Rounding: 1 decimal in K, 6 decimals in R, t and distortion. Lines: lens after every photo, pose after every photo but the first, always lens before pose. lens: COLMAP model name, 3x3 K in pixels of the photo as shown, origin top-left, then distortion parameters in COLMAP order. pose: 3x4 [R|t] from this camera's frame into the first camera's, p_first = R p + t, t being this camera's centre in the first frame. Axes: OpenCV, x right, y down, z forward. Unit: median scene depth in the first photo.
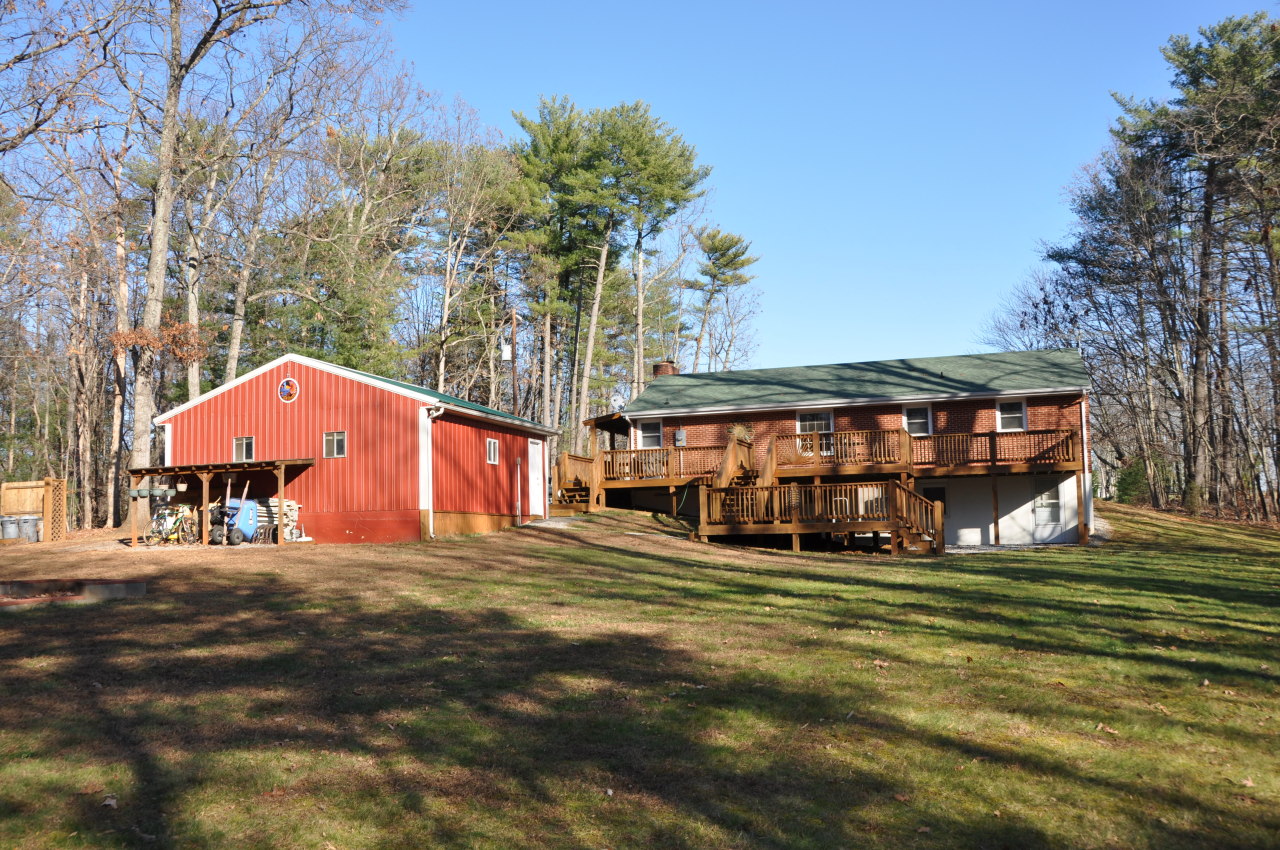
lens RADIAL K [[1155.6, 0, 647.0], [0, 1155.6, 444.5], [0, 0, 1]] dist [-0.087289, 0.068585]
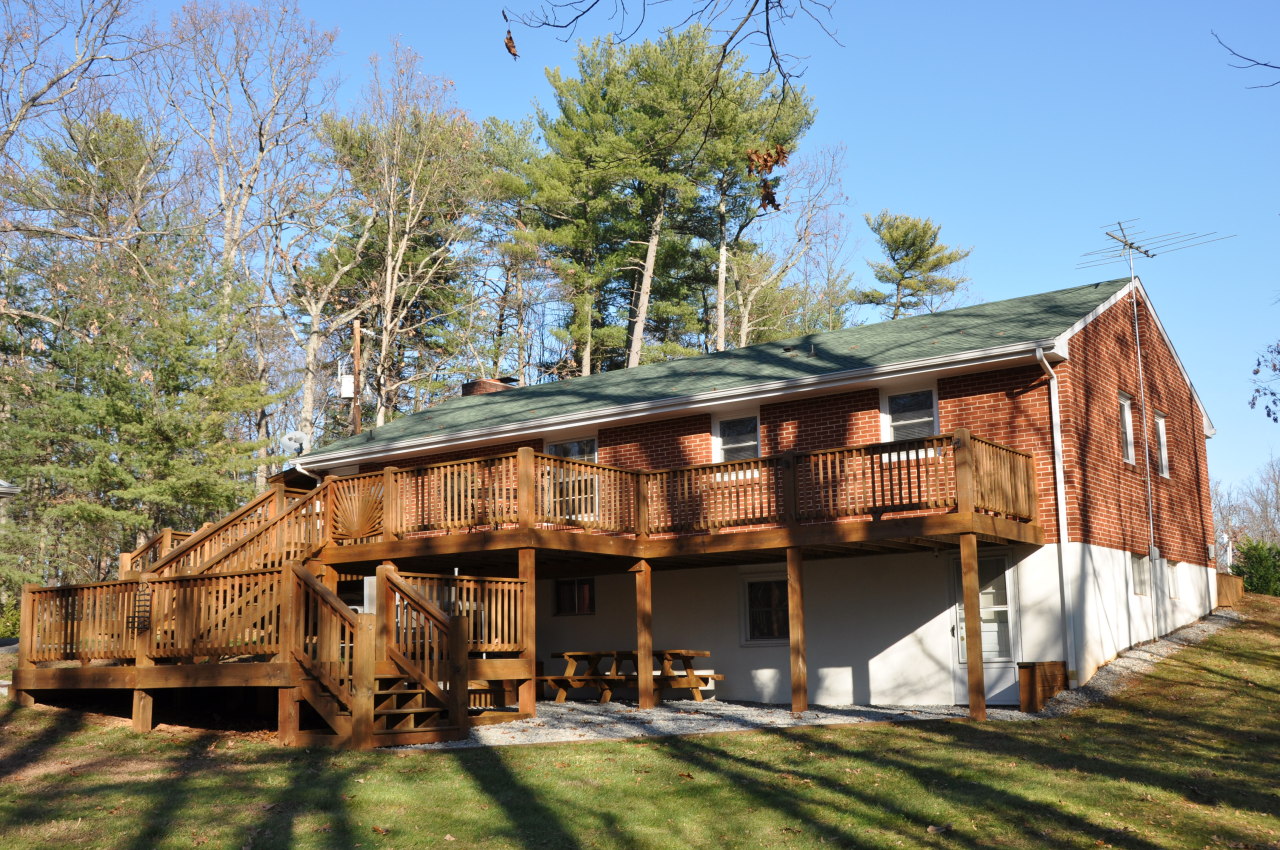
lens RADIAL K [[1347.2, 0, 642.4], [0, 1347.2, 435.7], [0, 0, 1]] dist [-0.016796, 0.000000]
pose [[0.949770, -0.048029, -0.309242, 0.378022], [0.023572, 0.996325, -0.082342, 0.022368], [0.312060, 0.070917, 0.947412, 0.452729]]
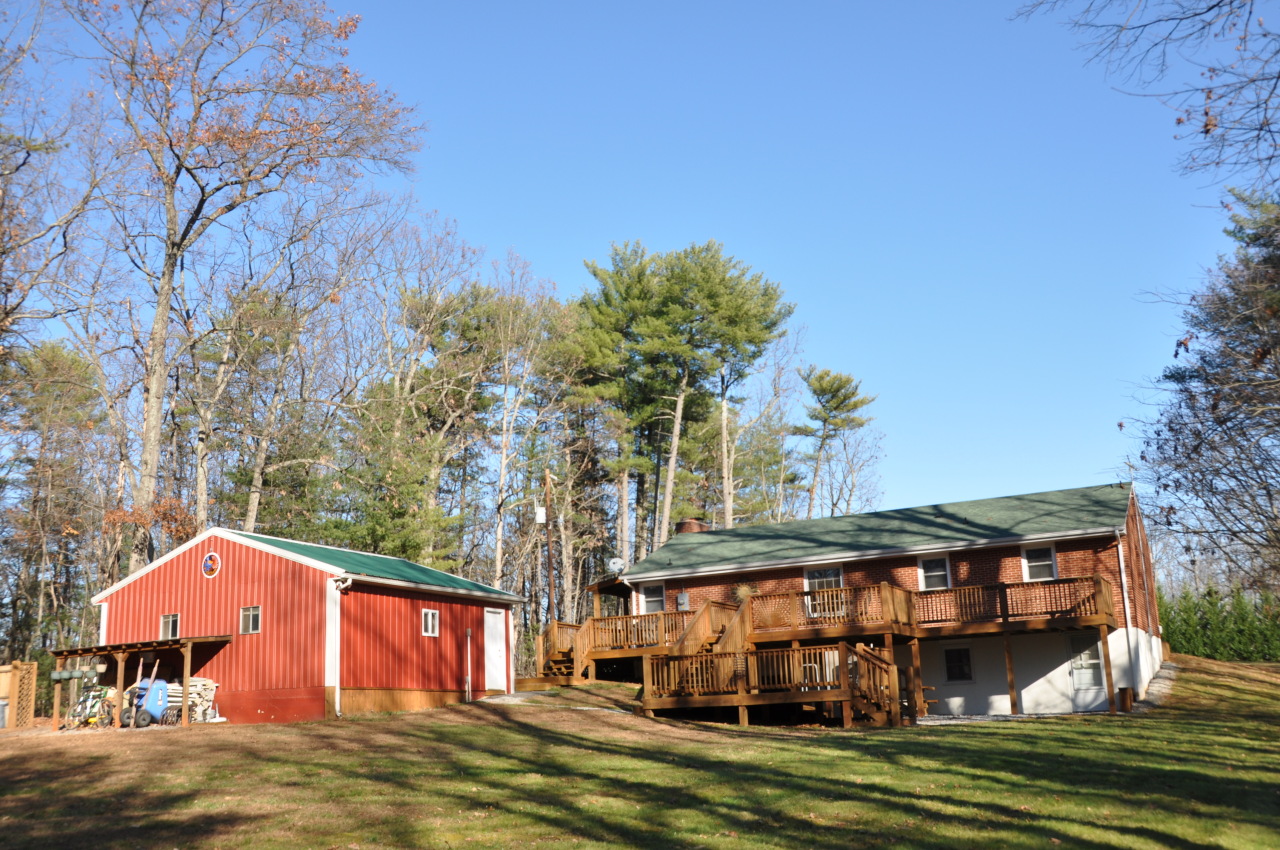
lens RADIAL K [[1264.9, 0, 639.9], [0, 1264.9, 427.3], [0, 0, 1]] dist [-0.029632, 0.000000]
pose [[0.985806, -0.053397, -0.159173, 0.174060], [0.030029, 0.988865, -0.145752, 0.003245], [0.165183, 0.138903, 0.976432, -0.004579]]
